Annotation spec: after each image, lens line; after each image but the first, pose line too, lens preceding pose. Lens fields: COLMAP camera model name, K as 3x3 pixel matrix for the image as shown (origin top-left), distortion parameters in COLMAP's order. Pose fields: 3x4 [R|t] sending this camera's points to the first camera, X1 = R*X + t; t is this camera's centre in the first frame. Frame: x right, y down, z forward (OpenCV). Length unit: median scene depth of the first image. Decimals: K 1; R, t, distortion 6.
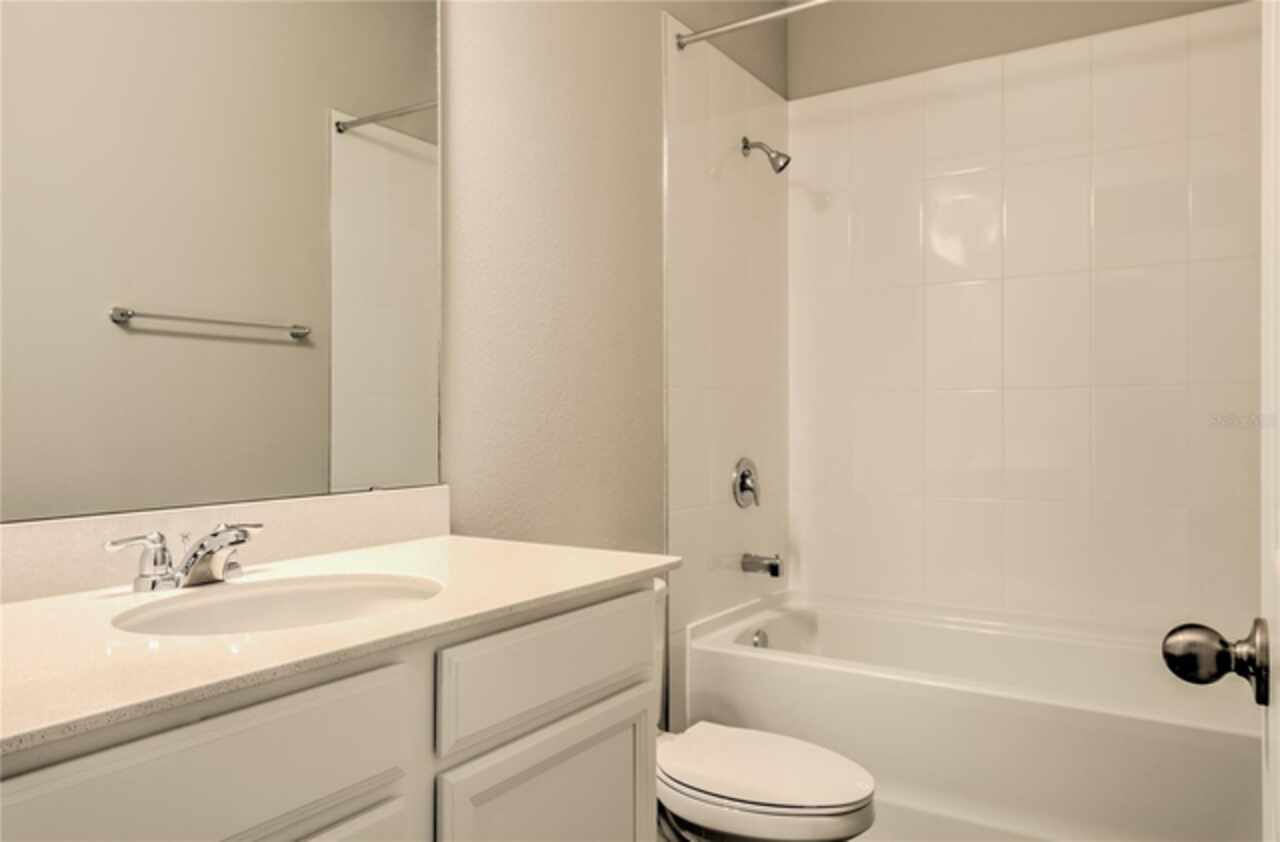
lens RADIAL K [[892.6, 0, 636.2], [0, 892.6, 420.2], [0, 0, 1]] dist [0.036888, 0.005507]
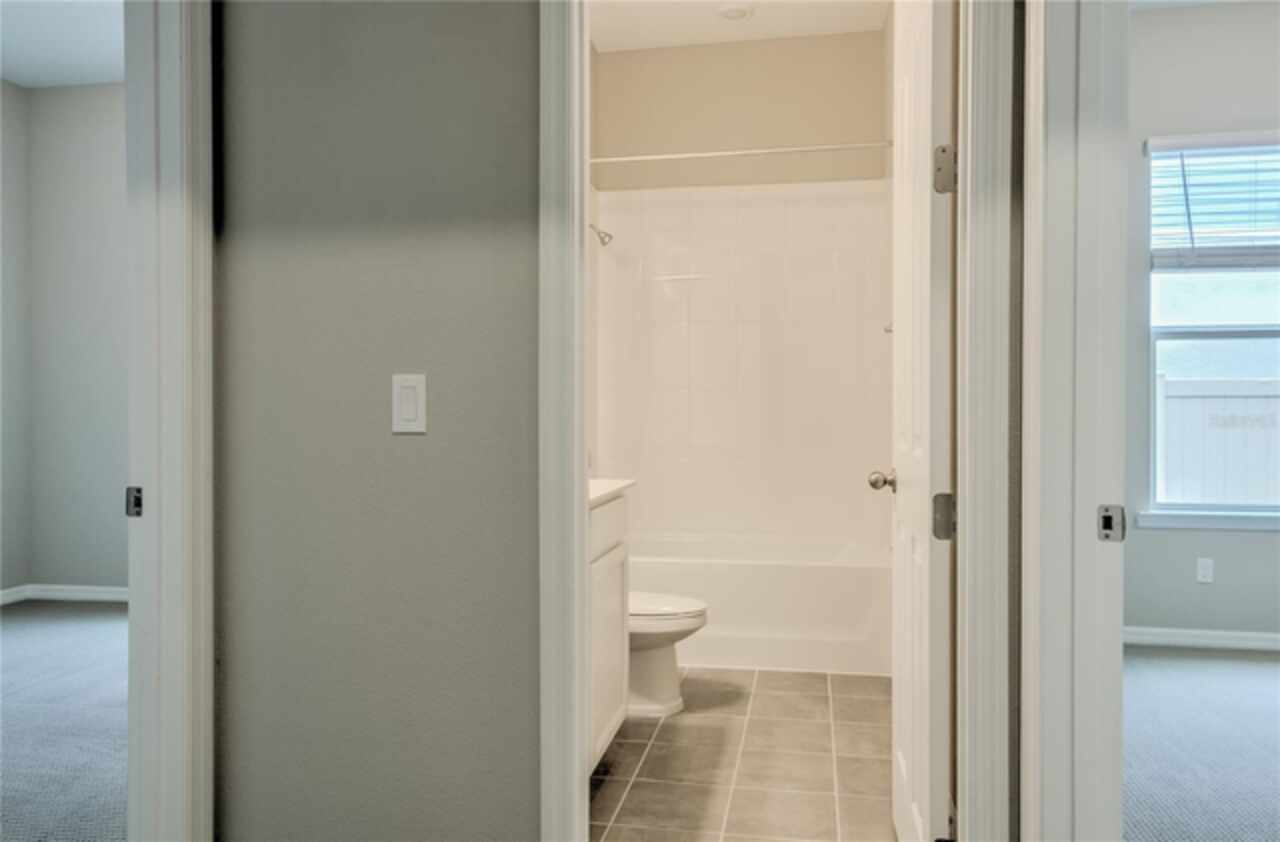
lens RADIAL K [[892.6, 0, 630.4], [0, 892.6, 417.0], [0, 0, 1]] dist [0.036888, 0.005507]
pose [[0.931502, -0.014747, 0.363438, -0.608504], [0.010651, 0.999855, 0.013273, -0.009121], [-0.363581, -0.008493, 0.931524, -0.738463]]
